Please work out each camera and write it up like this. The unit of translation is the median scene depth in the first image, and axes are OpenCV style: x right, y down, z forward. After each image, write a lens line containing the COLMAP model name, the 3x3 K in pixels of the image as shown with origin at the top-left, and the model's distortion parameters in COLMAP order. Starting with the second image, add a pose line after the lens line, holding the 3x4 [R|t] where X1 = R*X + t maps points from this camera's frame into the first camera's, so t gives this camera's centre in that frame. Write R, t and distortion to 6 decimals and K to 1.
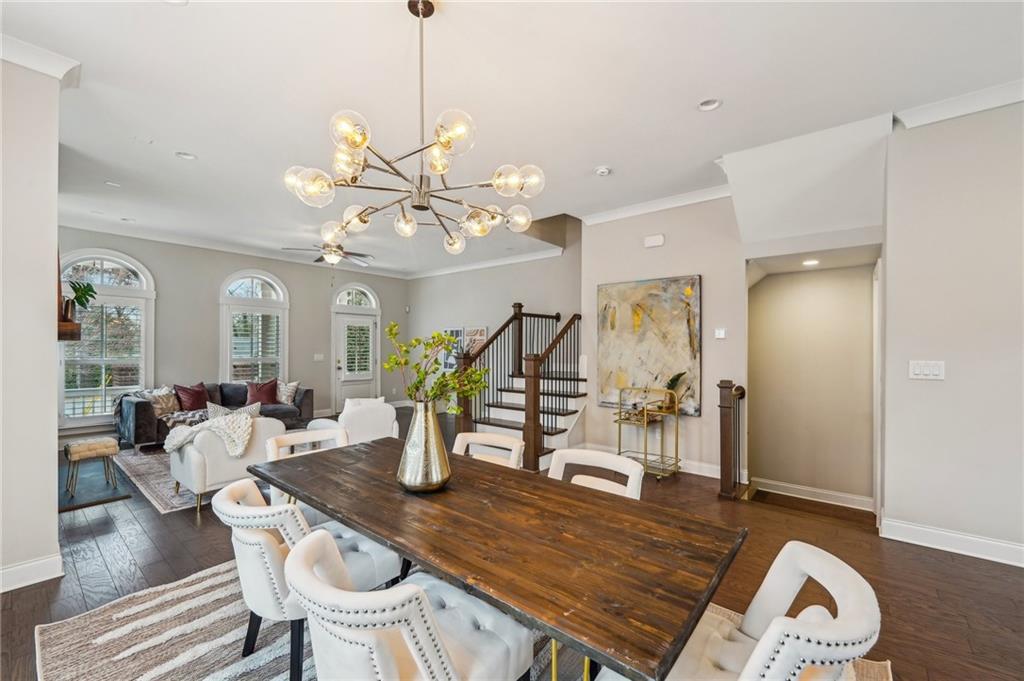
lens RADIAL K [[419.4, 0, 509.9], [0, 419.4, 346.1], [0, 0, 1]] dist [-0.002432, -0.000317]
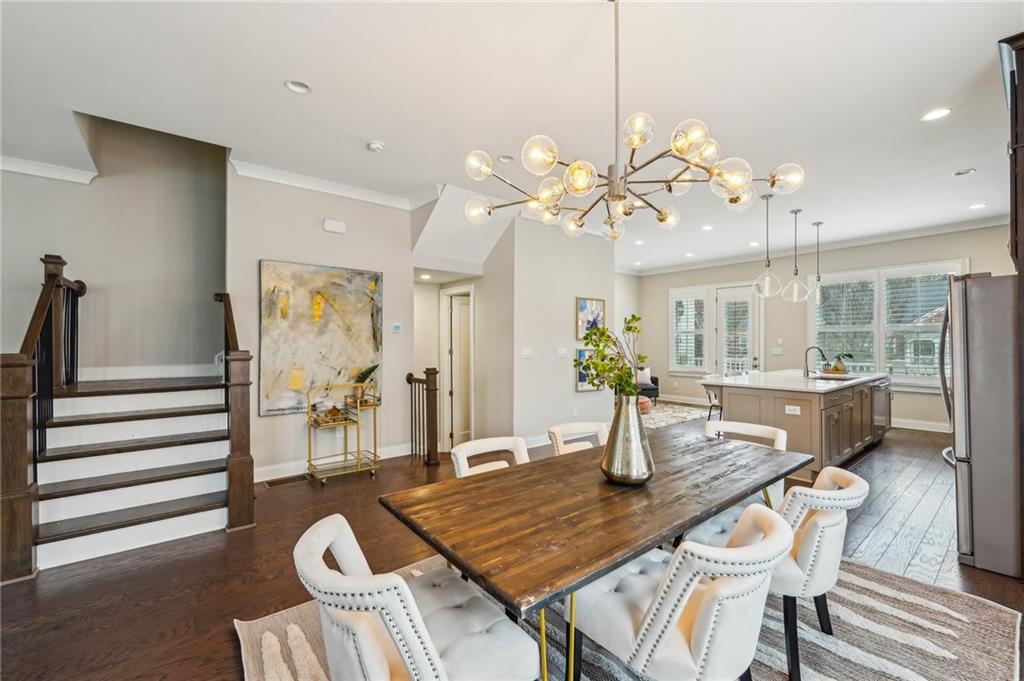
lens RADIAL K [[419.4, 0, 504.9], [0, 419.4, 345.3], [0, 0, 1]] dist [-0.002432, -0.000317]
pose [[0.198740, -0.012744, 0.979969, -0.438799], [-0.004000, 0.999897, 0.013814, -0.000429], [-0.980044, -0.006666, 0.198668, 0.394744]]
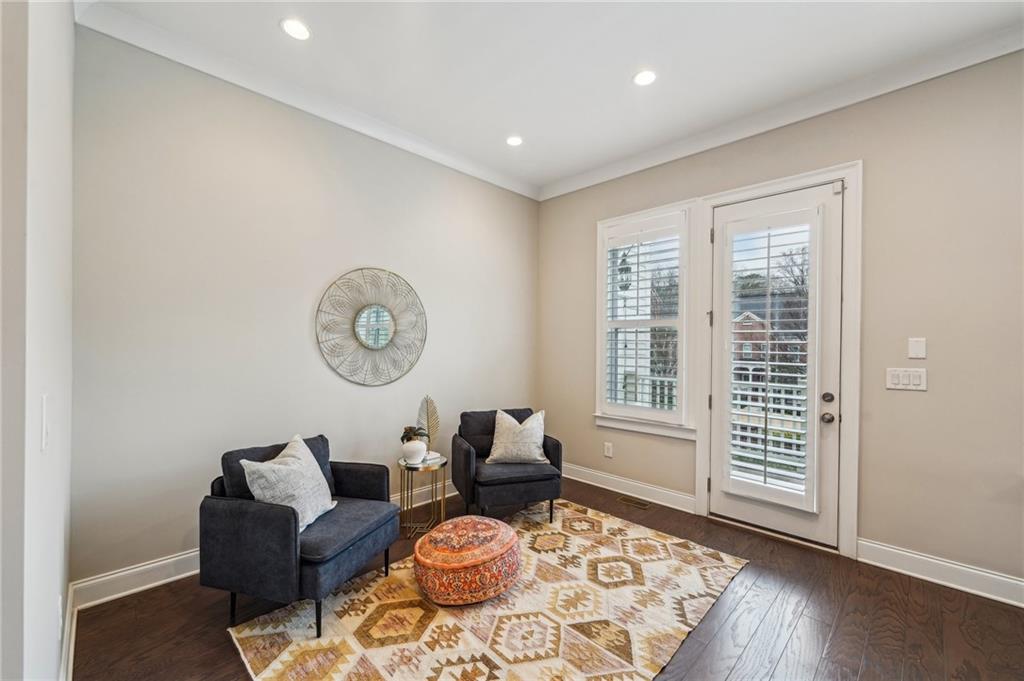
lens RADIAL K [[419.4, 0, 502.6], [0, 419.4, 345.7], [0, 0, 1]] dist [-0.002432, -0.000317]
pose [[0.098197, -0.003637, 0.995160, 0.663112], [-0.013153, 0.999901, 0.004952, 0.004246], [-0.995080, -0.013576, 0.098139, 0.160889]]
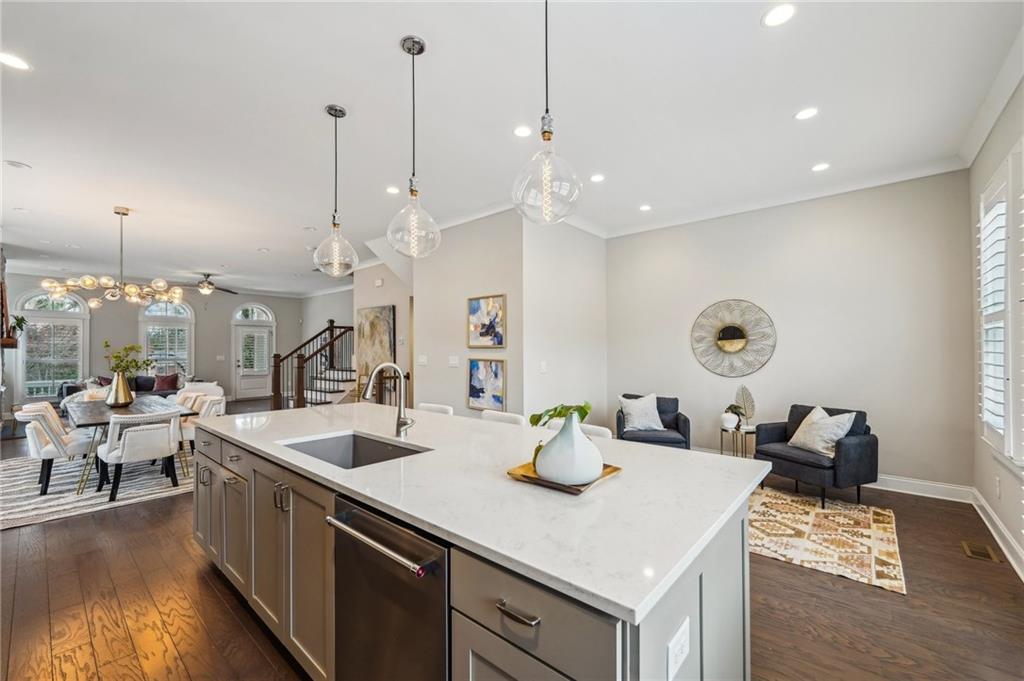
lens RADIAL K [[419.4, 0, 511.3], [0, 419.4, 344.0], [0, 0, 1]] dist [-0.002432, -0.000317]
pose [[0.999645, -0.007498, -0.025548, 0.785688], [0.007279, 0.999936, -0.008624, 0.000053], [0.025611, 0.008435, 0.999636, -0.512079]]
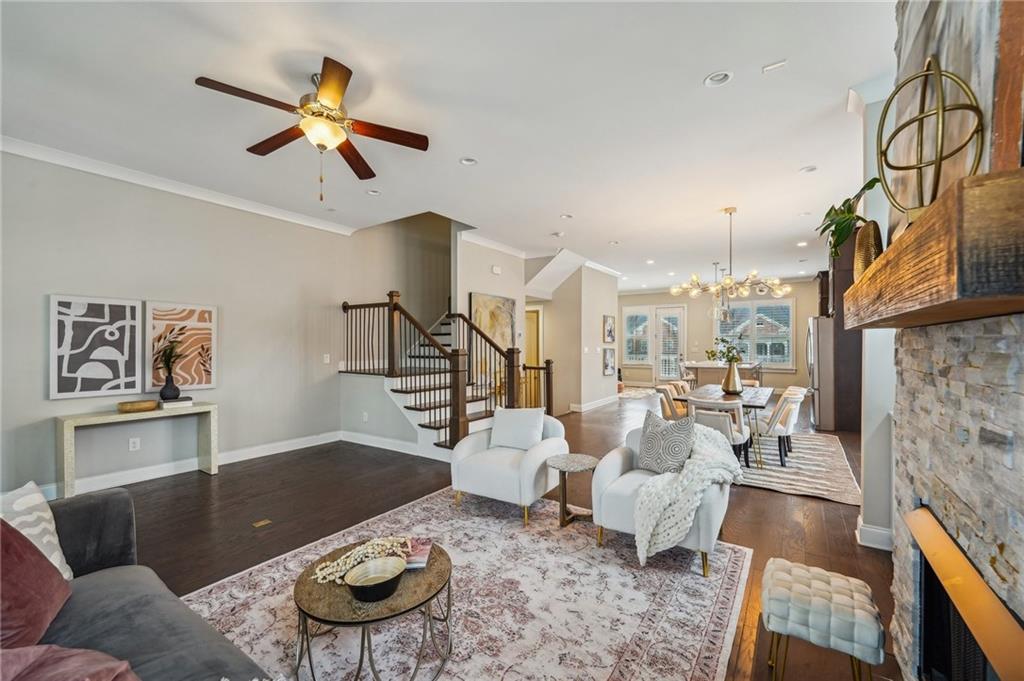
lens RADIAL K [[419.4, 0, 516.2], [0, 419.4, 342.3], [0, 0, 1]] dist [-0.002432, -0.000317]
pose [[-0.105065, 0.002211, 0.994463, -0.990767], [-0.003355, 0.999991, -0.002578, 0.004682], [-0.994460, -0.003607, -0.105056, 0.962505]]
